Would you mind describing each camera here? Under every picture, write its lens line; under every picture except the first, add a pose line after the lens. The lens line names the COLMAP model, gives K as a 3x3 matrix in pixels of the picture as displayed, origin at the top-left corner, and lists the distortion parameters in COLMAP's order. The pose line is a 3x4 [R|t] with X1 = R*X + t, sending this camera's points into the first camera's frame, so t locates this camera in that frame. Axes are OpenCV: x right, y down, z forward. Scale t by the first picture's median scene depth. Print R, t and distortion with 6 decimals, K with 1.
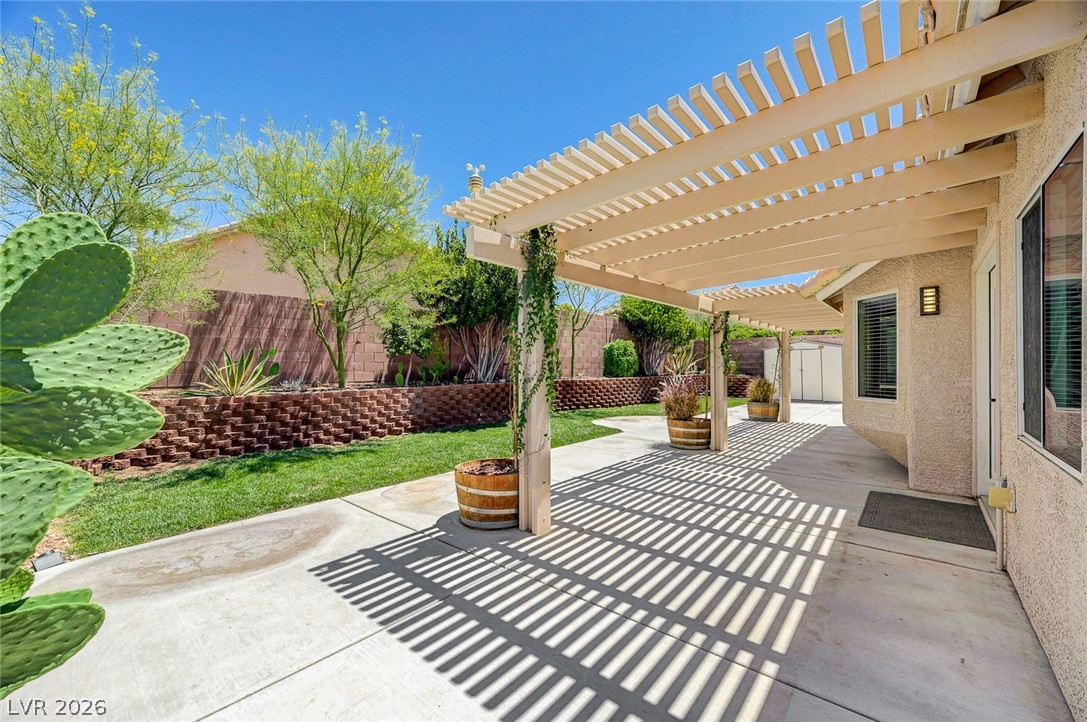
lens RADIAL K [[427.6, 0, 543.7], [0, 427.6, 365.6], [0, 0, 1]] dist [0.001033, 0.000065]
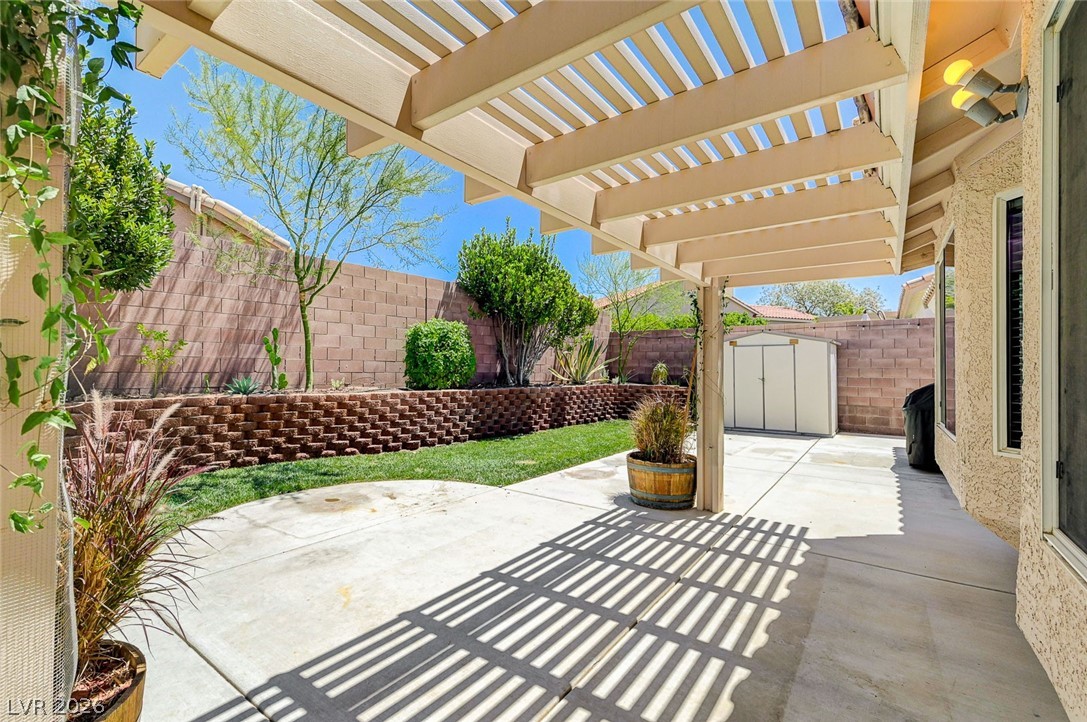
lens RADIAL K [[466.9, 0, 544.8], [0, 466.9, 359.9], [0, 0, 1]] dist [0.000776, 0.000080]
pose [[0.996067, 0.016795, 0.086995, 0.534601], [-0.015106, 0.999685, -0.020029, 0.000734], [-0.087304, 0.018636, 0.996007, 0.829884]]
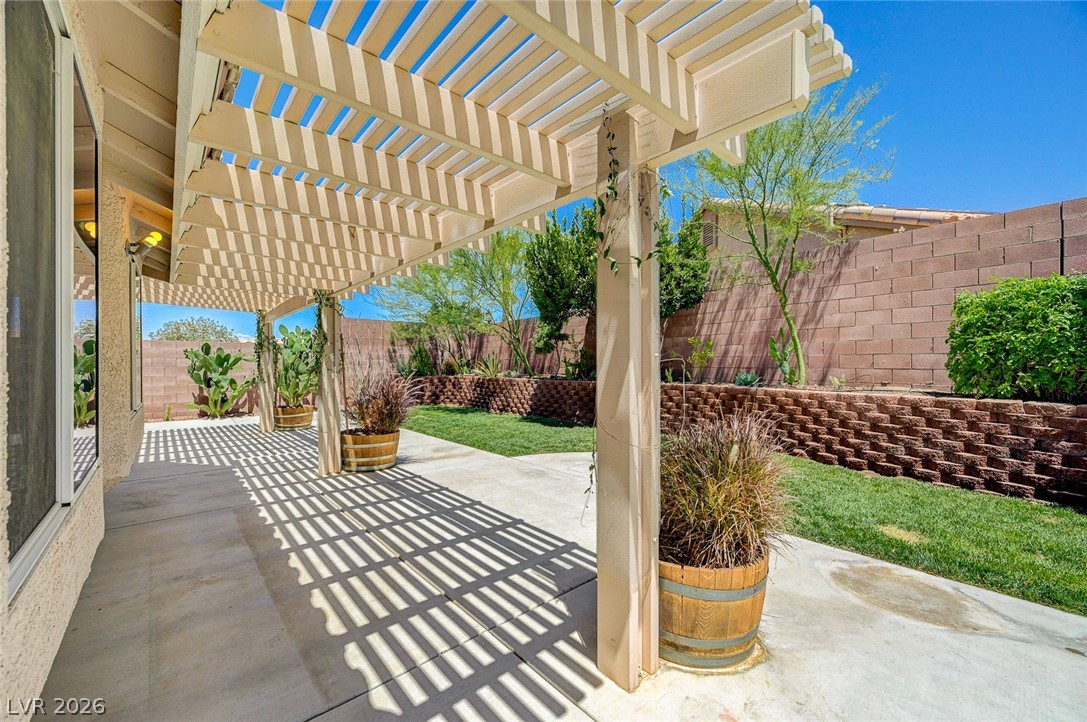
lens RADIAL K [[425.6, 0, 543.5], [0, 425.6, 361.0], [0, 0, 1]] dist [0.000731, 0.000299]
pose [[-0.123440, -0.000025, -0.992352, 1.083594], [0.002097, 0.999998, -0.000286, -0.001501], [0.992350, -0.002117, -0.123440, 1.427803]]
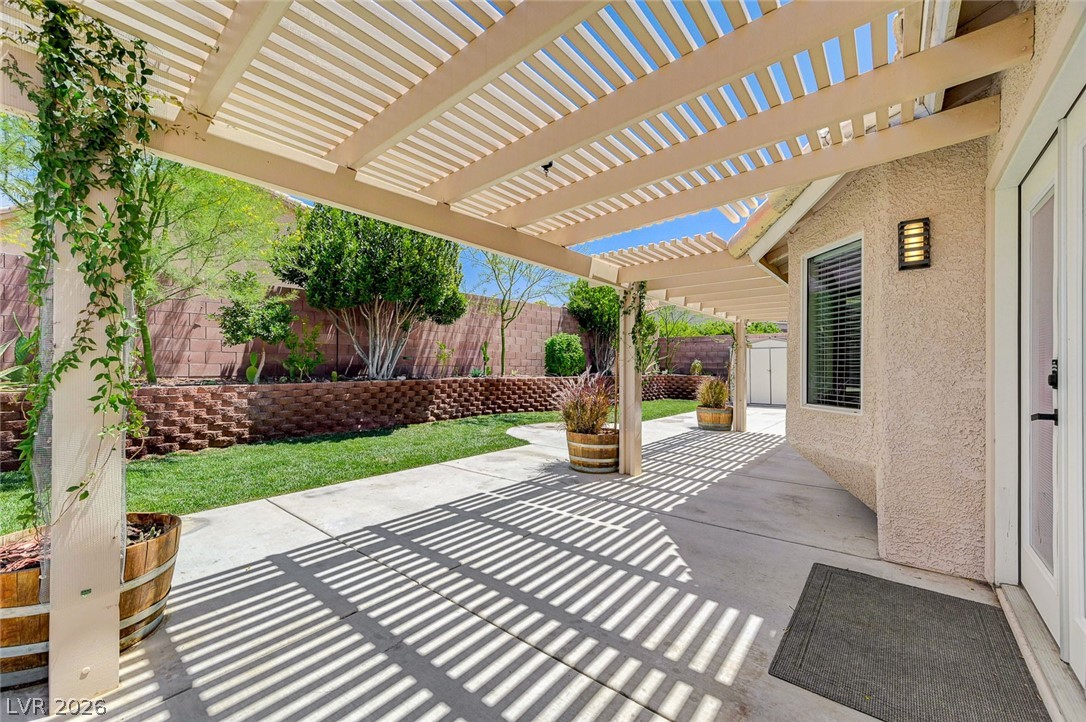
lens RADIAL K [[428.4, 0, 544.8], [0, 428.4, 362.8], [0, 0, 1]] dist [-0.001319, -0.000016]
pose [[0.999460, 0.011941, 0.030613, 0.231455], [-0.011696, 0.999898, -0.008192, 0.014594], [-0.030707, 0.007830, 0.999498, 0.262523]]
